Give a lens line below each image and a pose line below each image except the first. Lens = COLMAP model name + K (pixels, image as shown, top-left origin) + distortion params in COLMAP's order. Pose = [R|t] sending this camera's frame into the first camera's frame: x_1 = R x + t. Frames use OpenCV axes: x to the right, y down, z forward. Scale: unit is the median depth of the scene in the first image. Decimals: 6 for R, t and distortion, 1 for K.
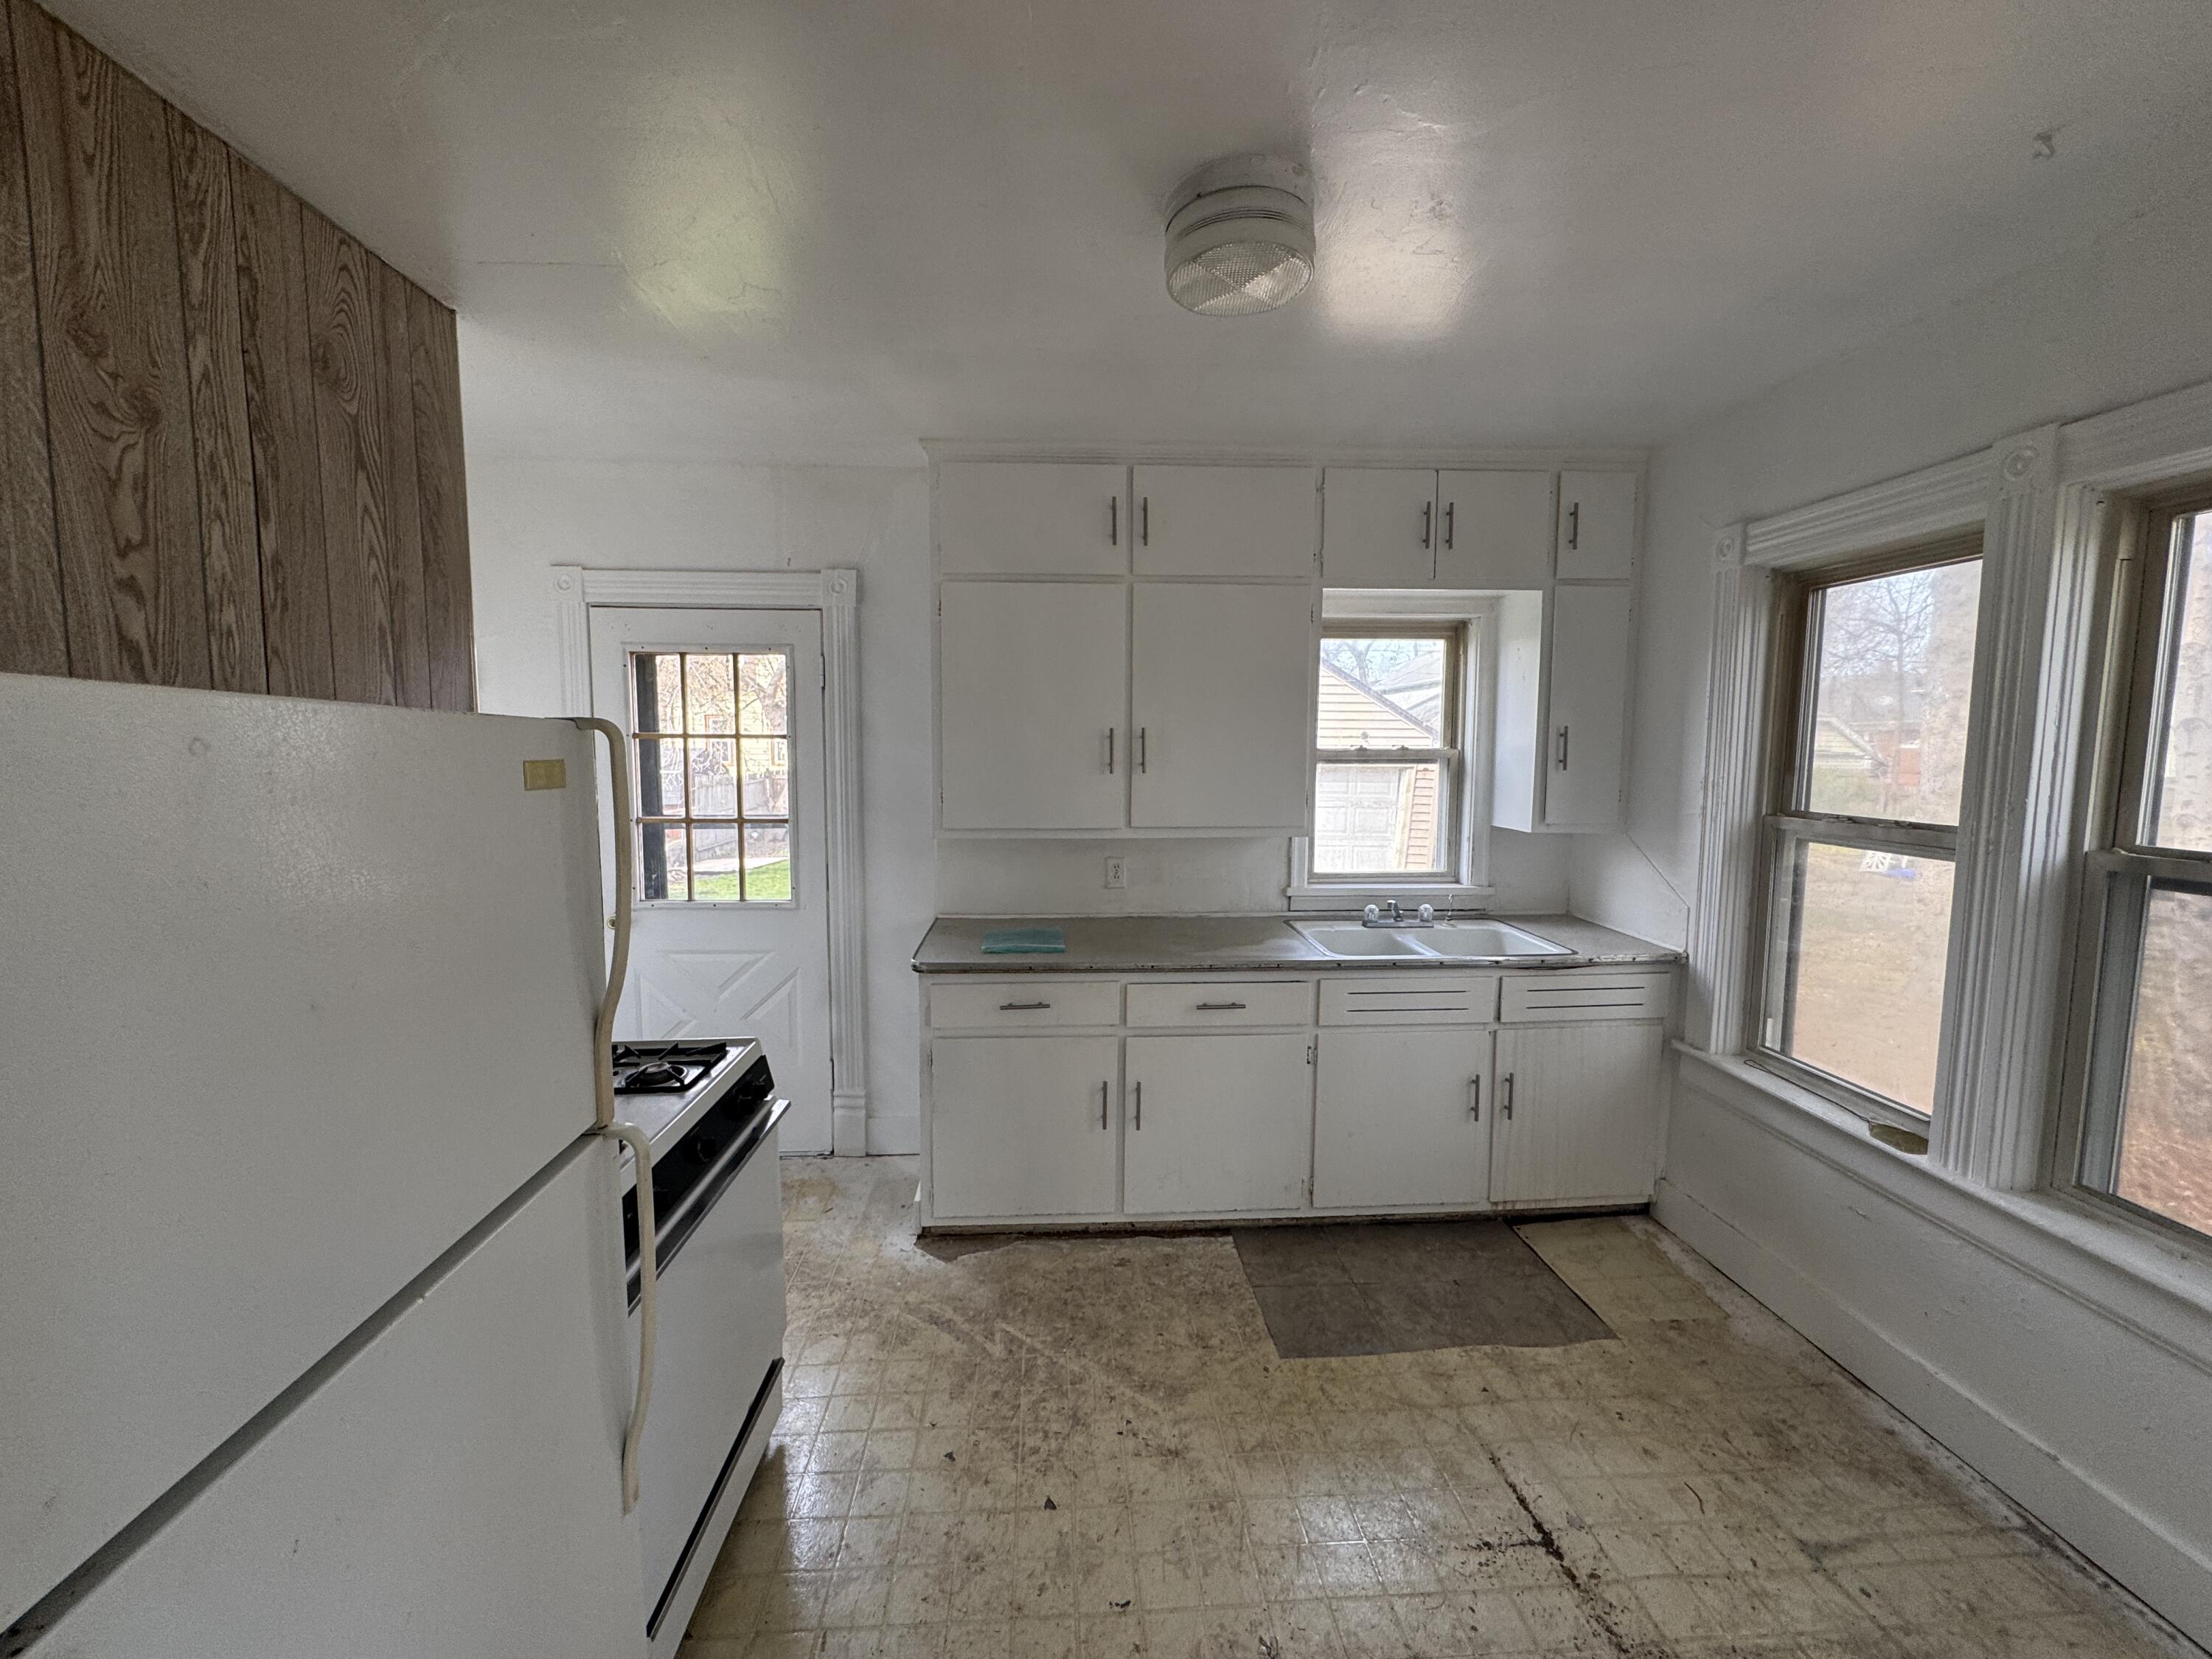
lens RADIAL K [[887.7, 0, 1105.0], [0, 887.7, 826.0], [0, 0, 1]] dist [-0.002405, -0.000548]
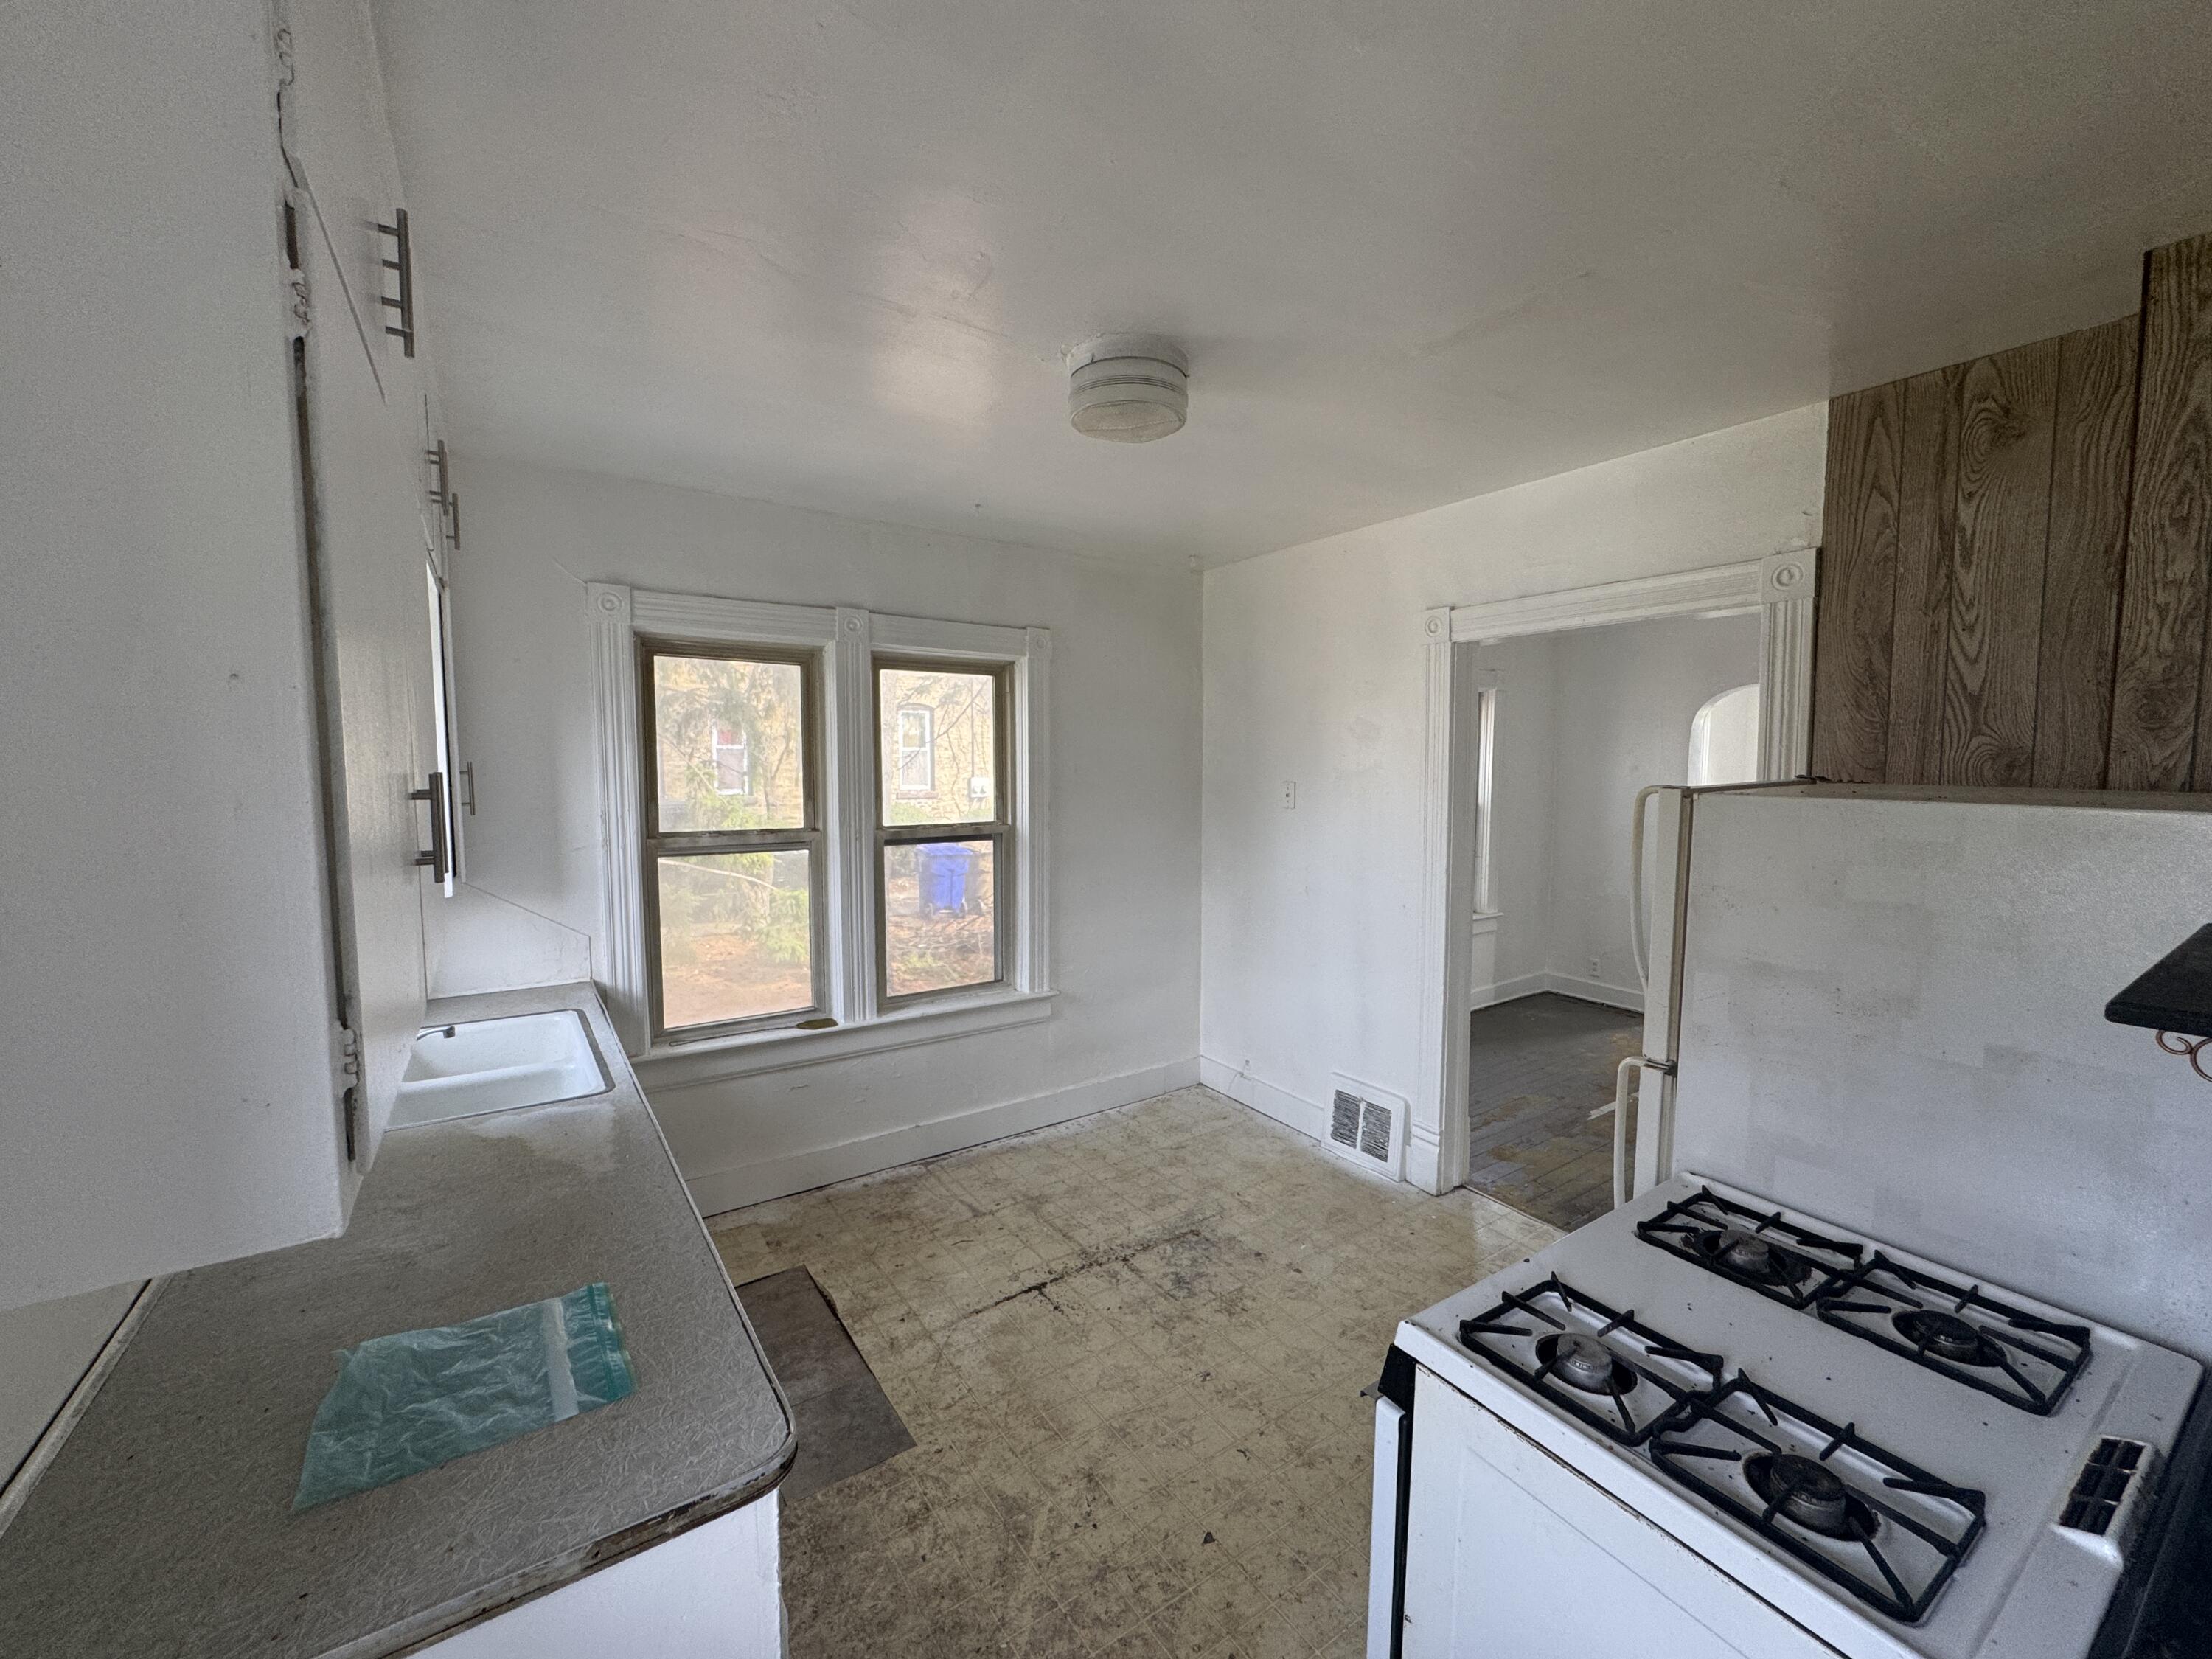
lens RADIAL K [[887.7, 0, 1096.0], [0, 887.7, 829.3], [0, 0, 1]] dist [-0.002405, -0.000548]
pose [[-0.505213, -0.072954, 0.859905, -0.756925], [0.072751, 0.989273, 0.126673, -0.173153], [-0.859923, 0.126556, -0.494486, 1.401019]]
